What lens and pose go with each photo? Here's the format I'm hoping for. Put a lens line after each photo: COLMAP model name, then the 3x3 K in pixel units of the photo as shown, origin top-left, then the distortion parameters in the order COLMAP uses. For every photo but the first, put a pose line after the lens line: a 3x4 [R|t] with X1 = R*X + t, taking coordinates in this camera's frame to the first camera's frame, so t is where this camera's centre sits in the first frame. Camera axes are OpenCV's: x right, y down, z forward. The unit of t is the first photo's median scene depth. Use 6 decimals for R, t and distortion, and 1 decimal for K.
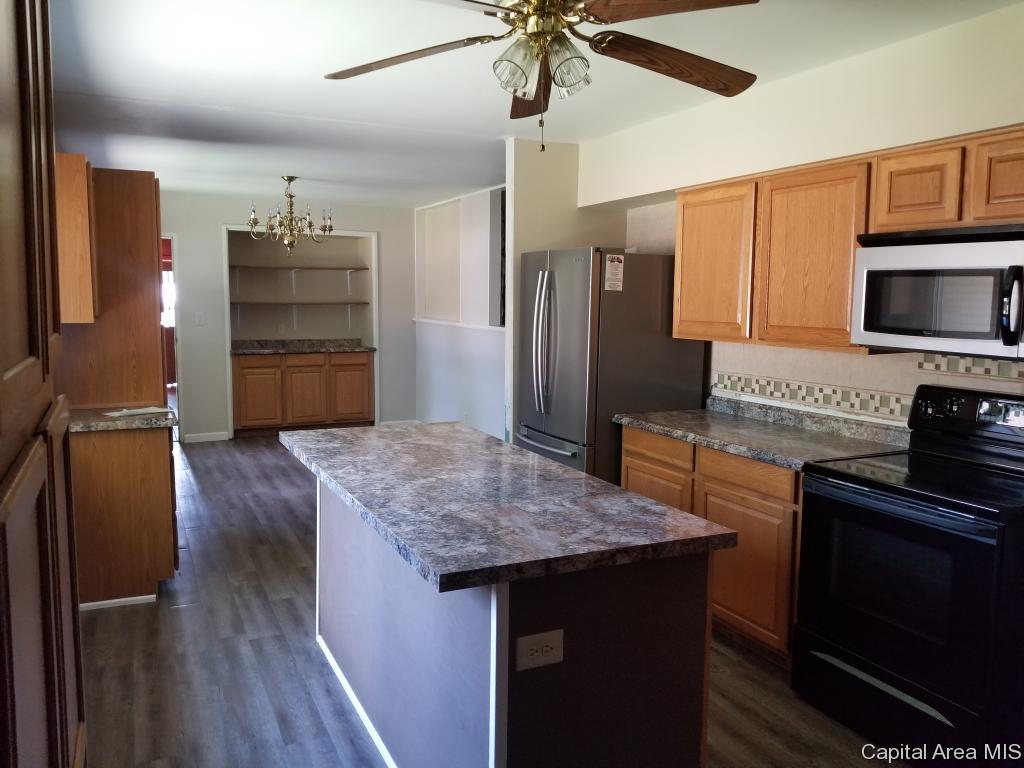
lens RADIAL K [[820.4, 0, 514.1], [0, 820.4, 388.2], [0, 0, 1]] dist [0.083493, 0.001805]
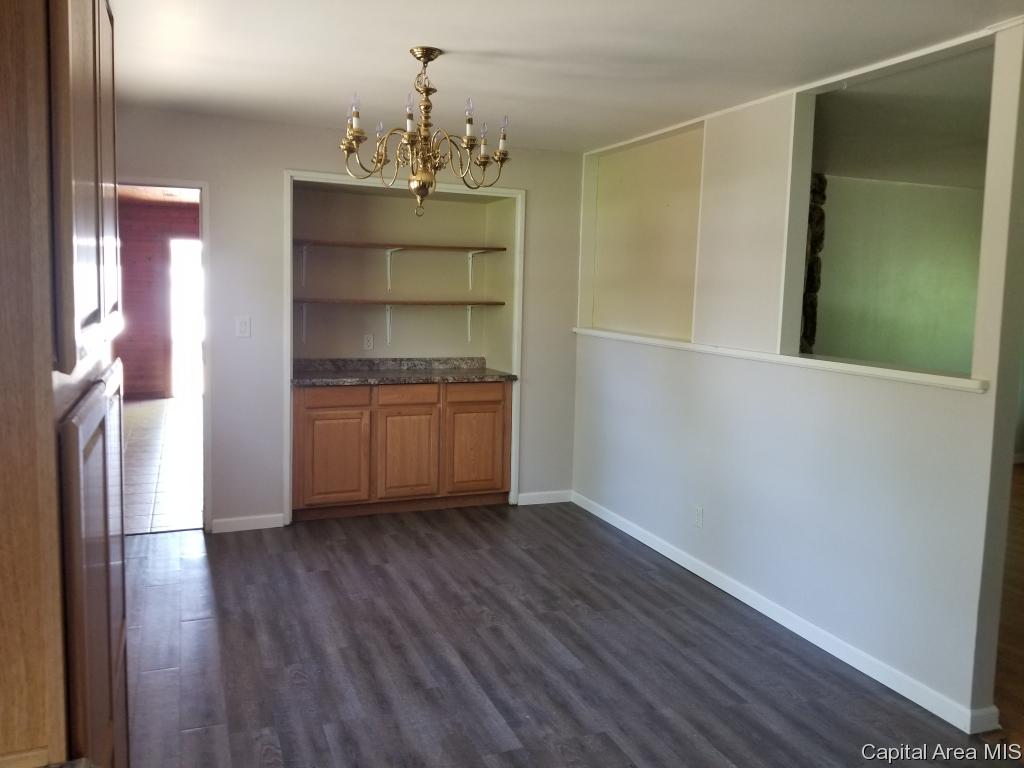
lens RADIAL K [[820.4, 0, 508.6], [0, 820.4, 375.8], [0, 0, 1]] dist [0.083493, 0.001805]
pose [[0.998055, 0.023516, -0.057726, -0.143557], [-0.023678, 0.999717, -0.002126, -0.049123], [0.057660, 0.003489, 0.998330, 0.392061]]
